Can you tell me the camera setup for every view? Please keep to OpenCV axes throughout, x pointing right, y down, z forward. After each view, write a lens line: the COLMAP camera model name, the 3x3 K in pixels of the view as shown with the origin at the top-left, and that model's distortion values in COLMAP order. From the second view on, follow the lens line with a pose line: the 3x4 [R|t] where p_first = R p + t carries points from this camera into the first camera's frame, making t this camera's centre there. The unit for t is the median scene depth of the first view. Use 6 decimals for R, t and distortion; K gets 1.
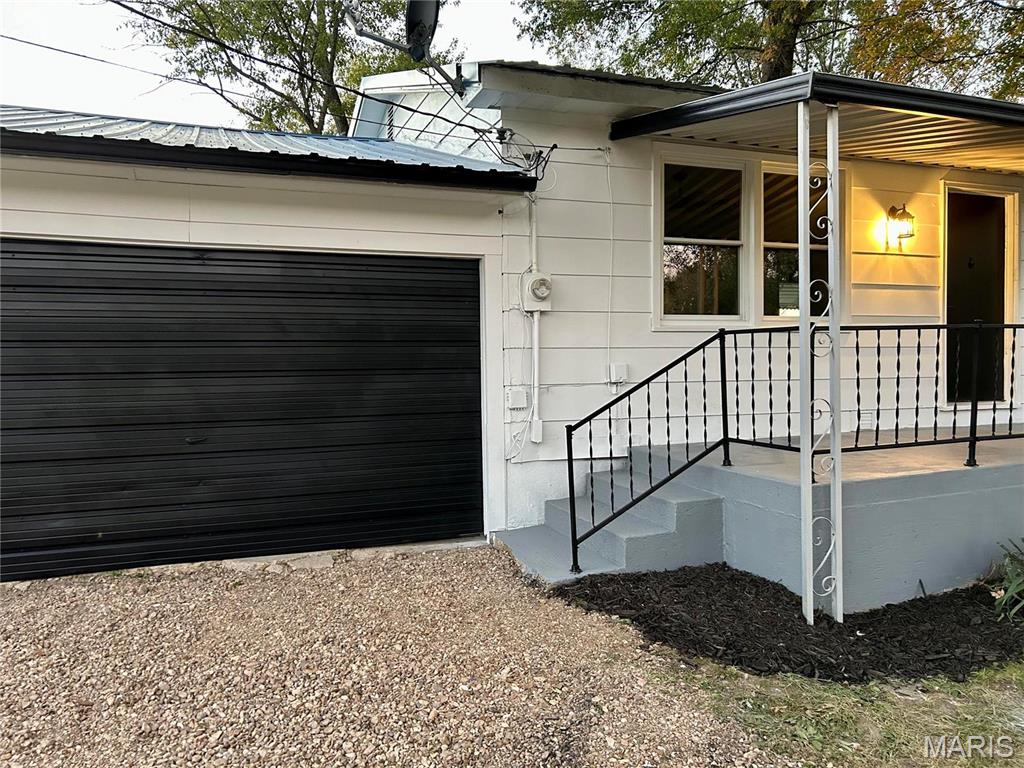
lens RADIAL K [[765.7, 0, 513.0], [0, 765.7, 388.4], [0, 0, 1]] dist [-0.001047, -0.006609]
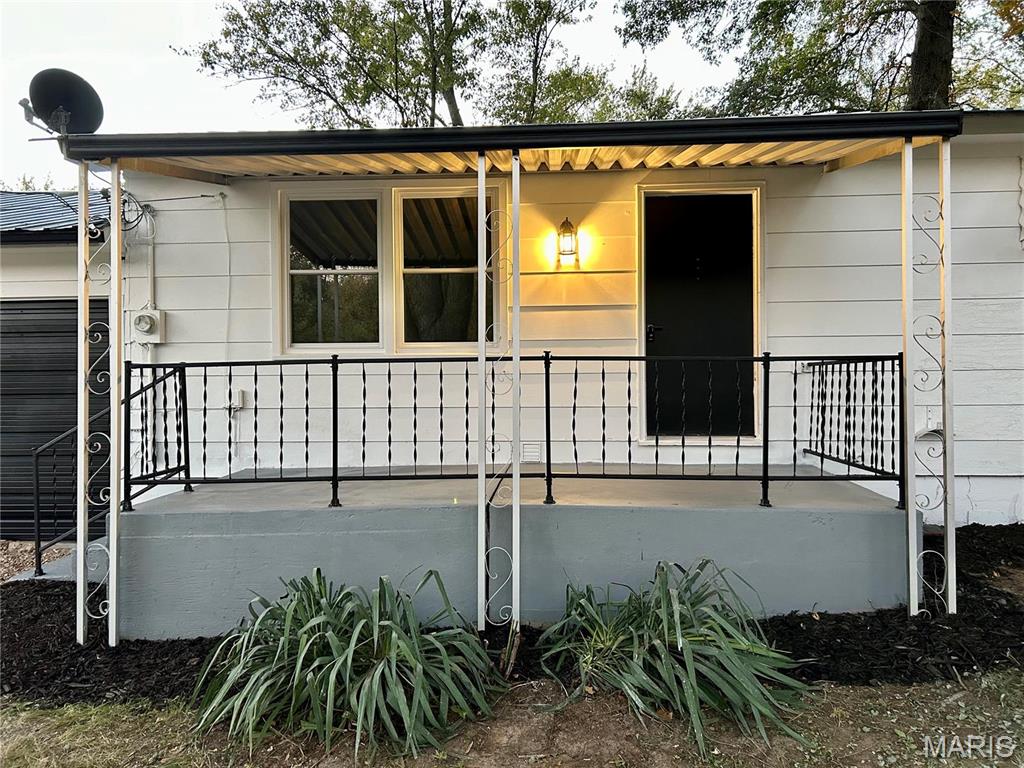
lens RADIAL K [[765.7, 0, 512.9], [0, 765.7, 380.5], [0, 0, 1]] dist [-0.001047, -0.006609]
pose [[0.927210, 0.006580, -0.374484, 0.793057], [-0.014347, 0.999736, -0.017955, -0.028830], [0.374267, 0.022021, 0.927059, 0.131373]]
